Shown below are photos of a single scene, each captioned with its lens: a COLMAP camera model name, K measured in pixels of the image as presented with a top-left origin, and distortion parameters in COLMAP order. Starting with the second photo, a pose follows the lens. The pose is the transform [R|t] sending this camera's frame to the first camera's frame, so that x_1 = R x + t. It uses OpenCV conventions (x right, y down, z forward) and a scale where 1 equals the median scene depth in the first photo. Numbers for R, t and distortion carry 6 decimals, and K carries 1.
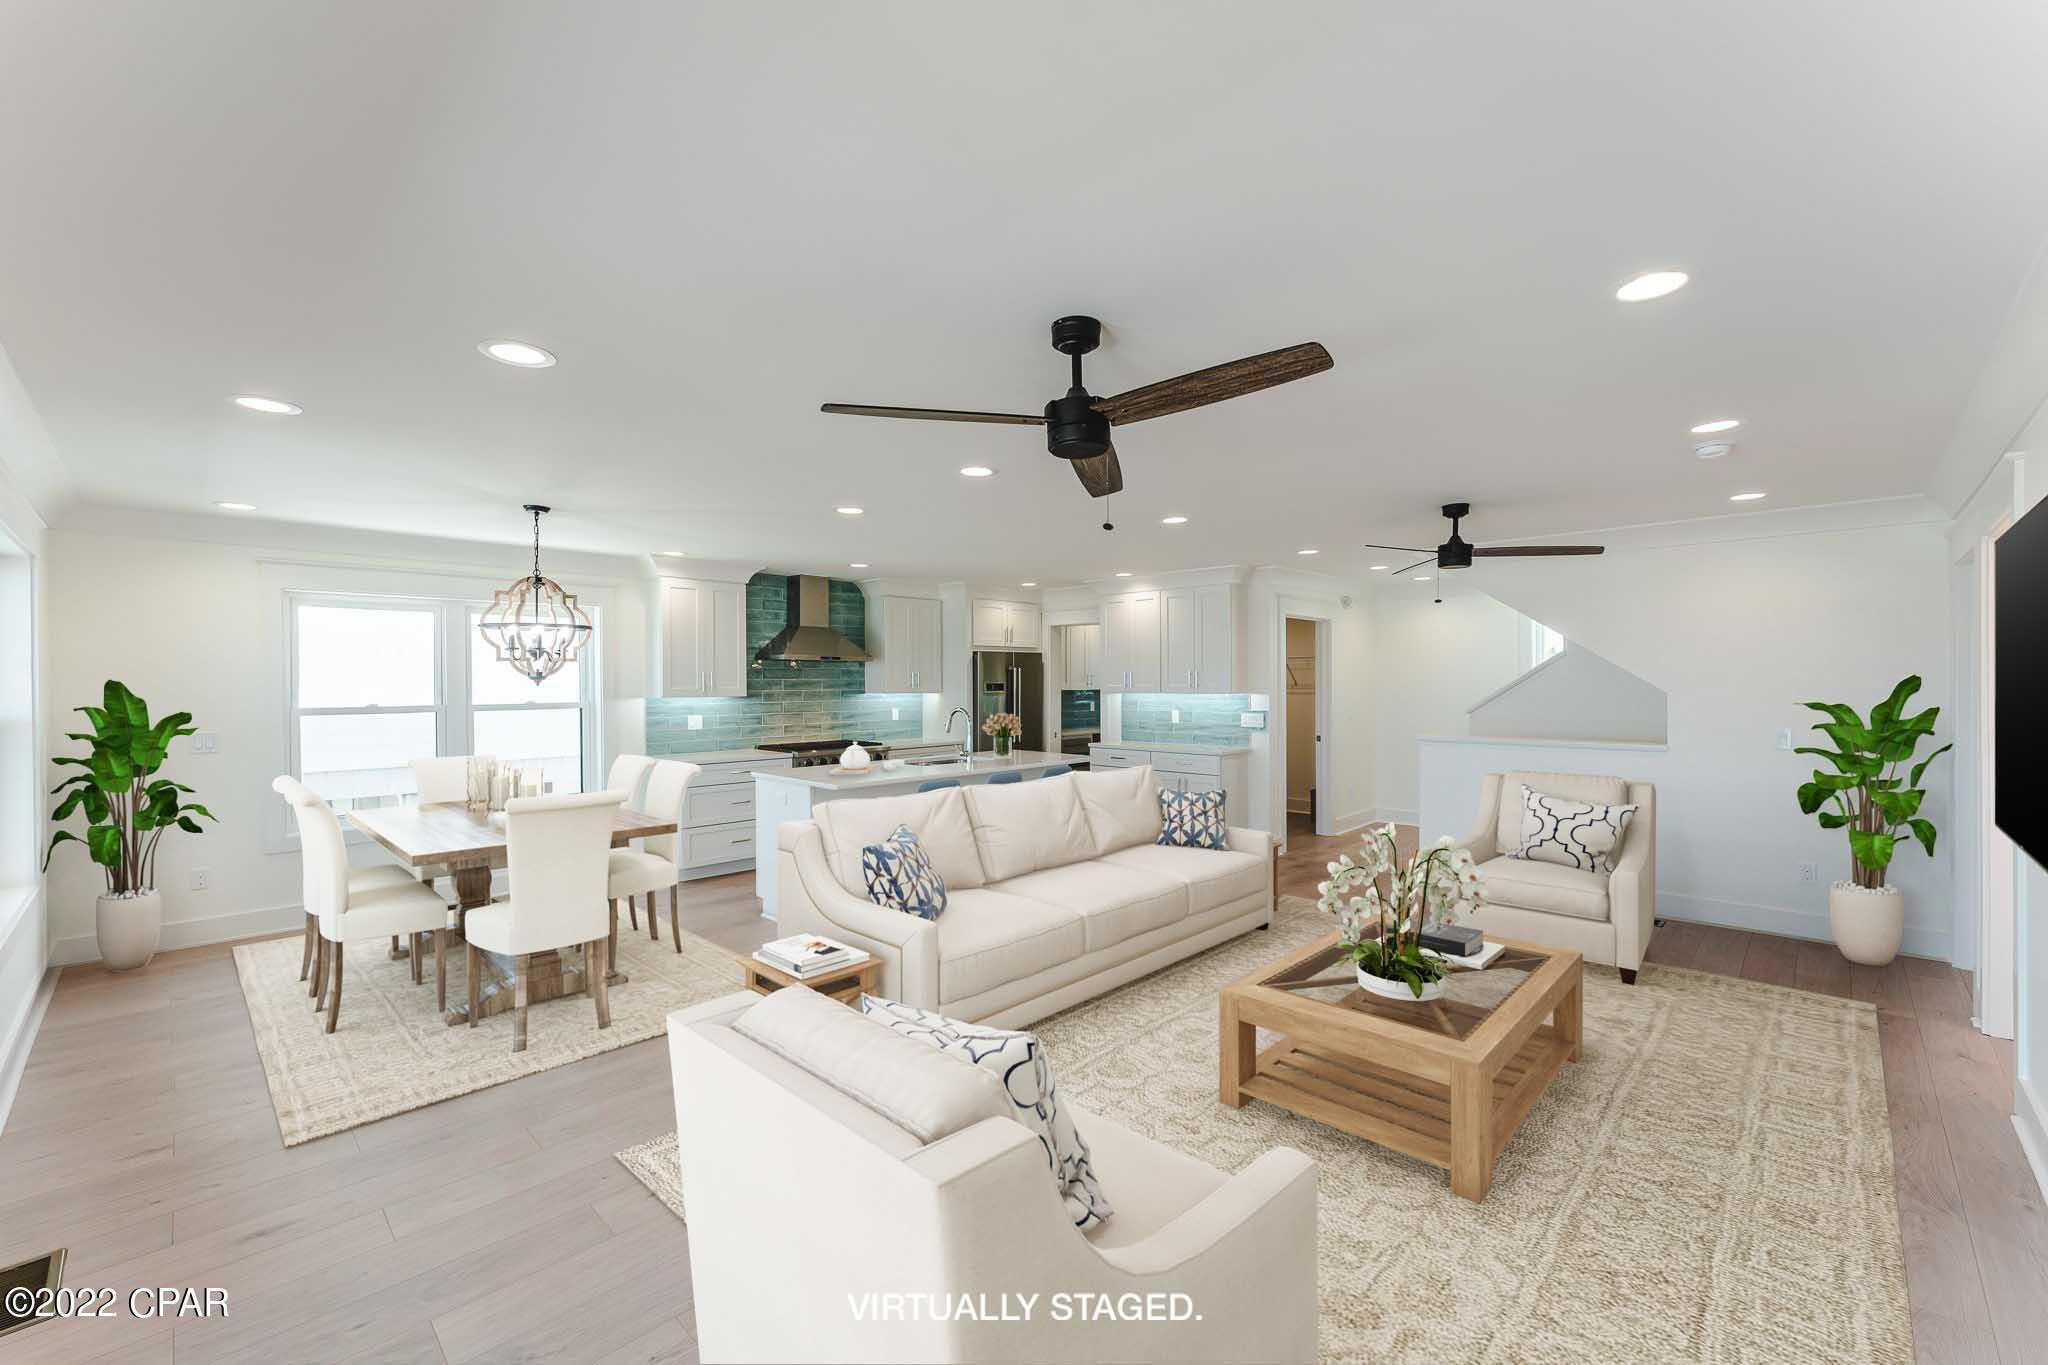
lens RADIAL K [[824.4, 0, 1039.3], [0, 824.4, 685.1], [0, 0, 1]] dist [-0.001019, -0.000409]
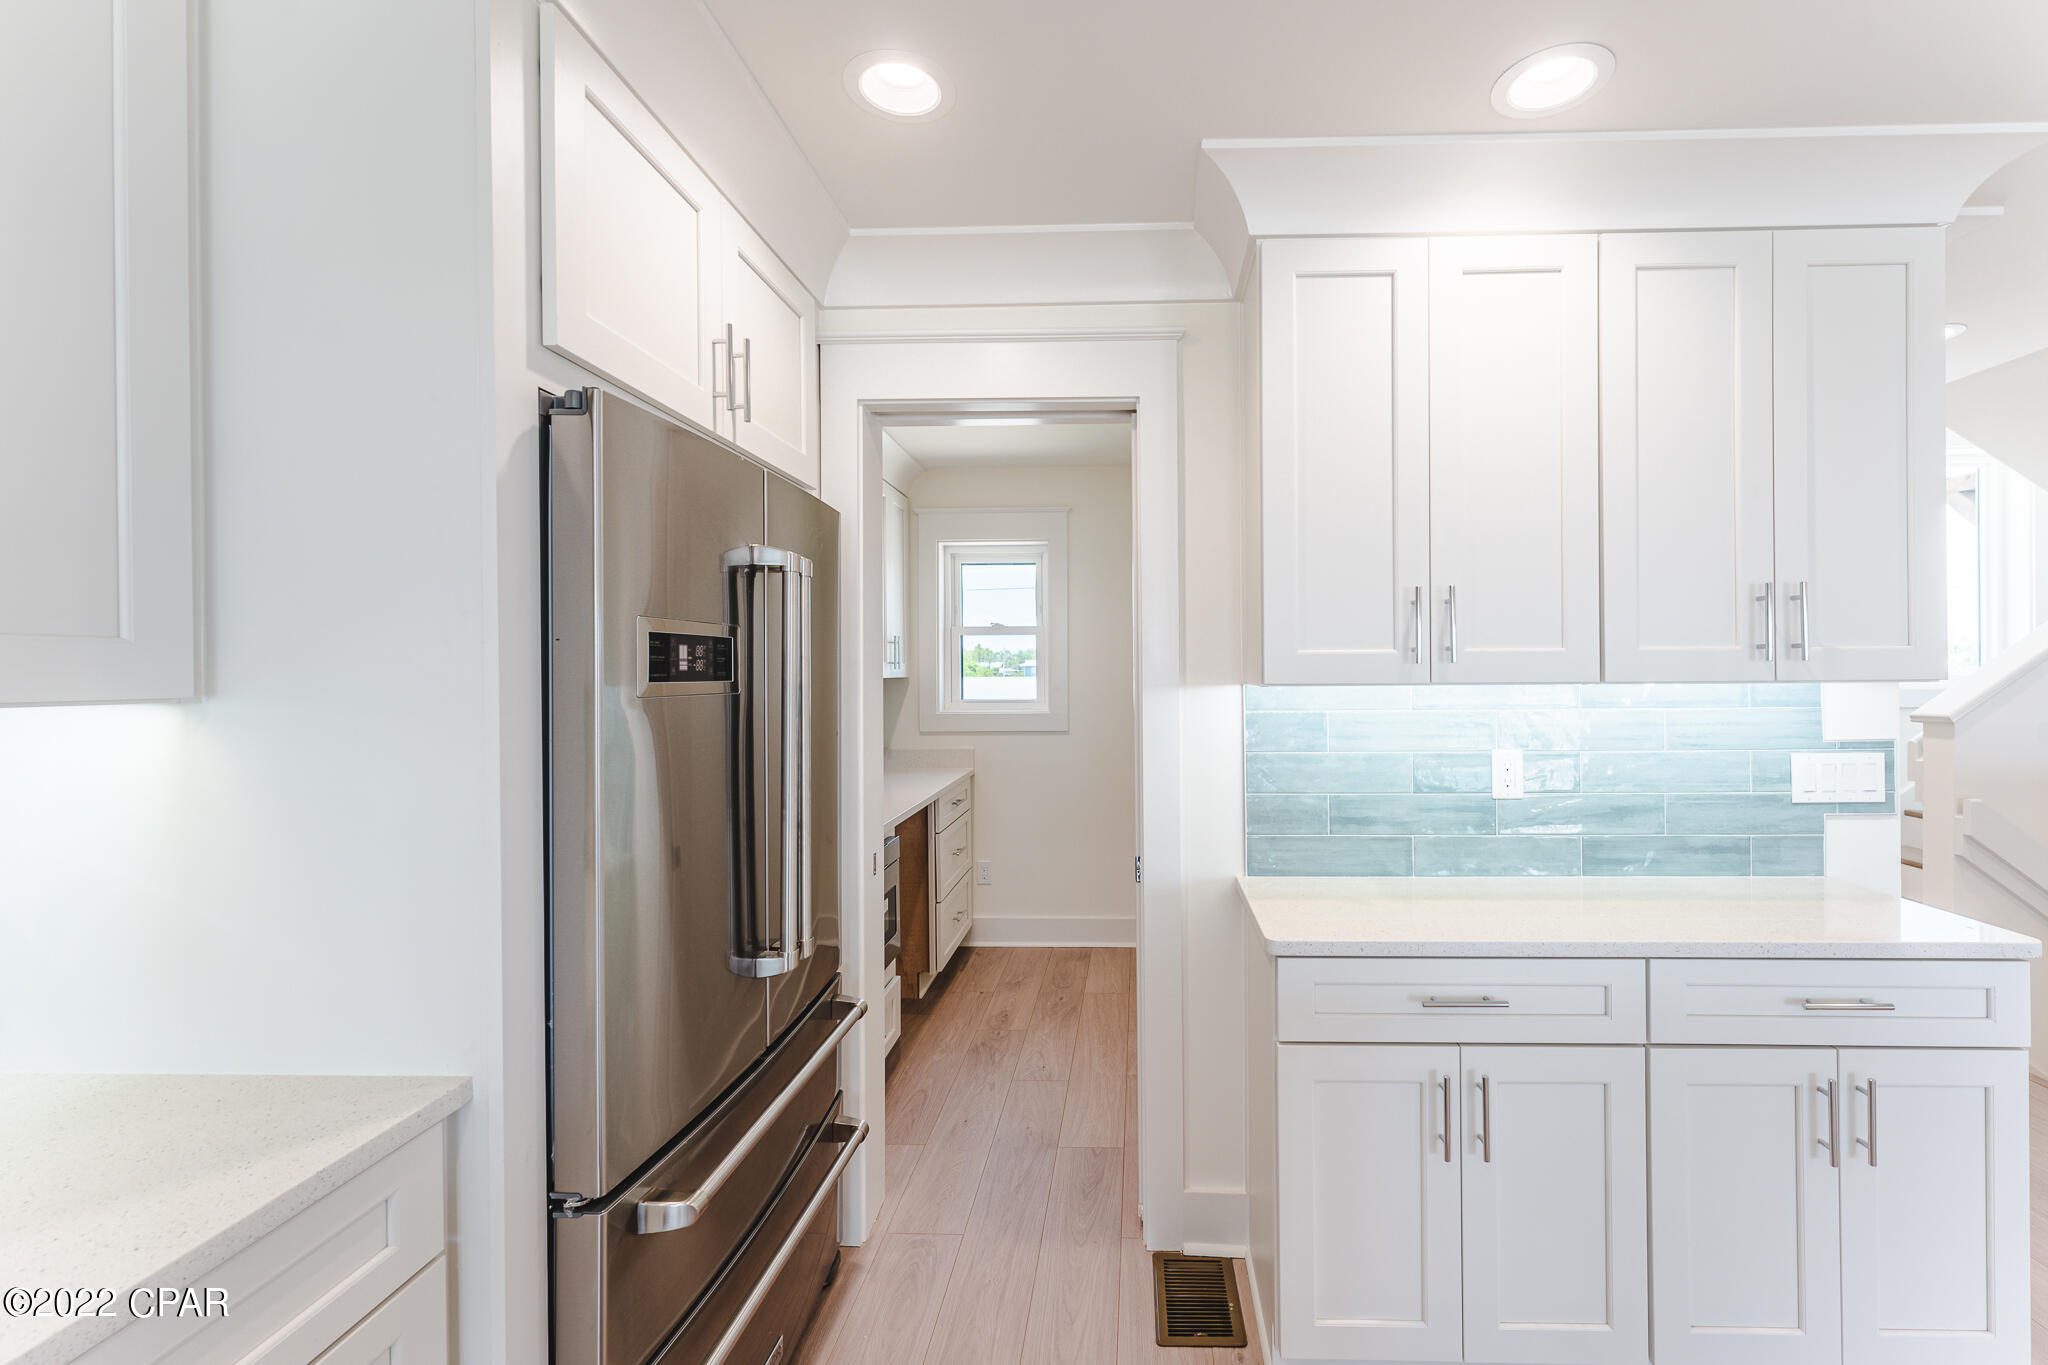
lens RADIAL K [[824.4, 0, 1085.5], [0, 824.4, 684.0], [0, 0, 1]] dist [-0.001019, -0.000409]
pose [[0.761802, -0.010172, 0.647730, -0.110463], [0.005683, 0.999943, 0.009019, 0.006894], [-0.647785, -0.003190, 0.761816, 0.922140]]
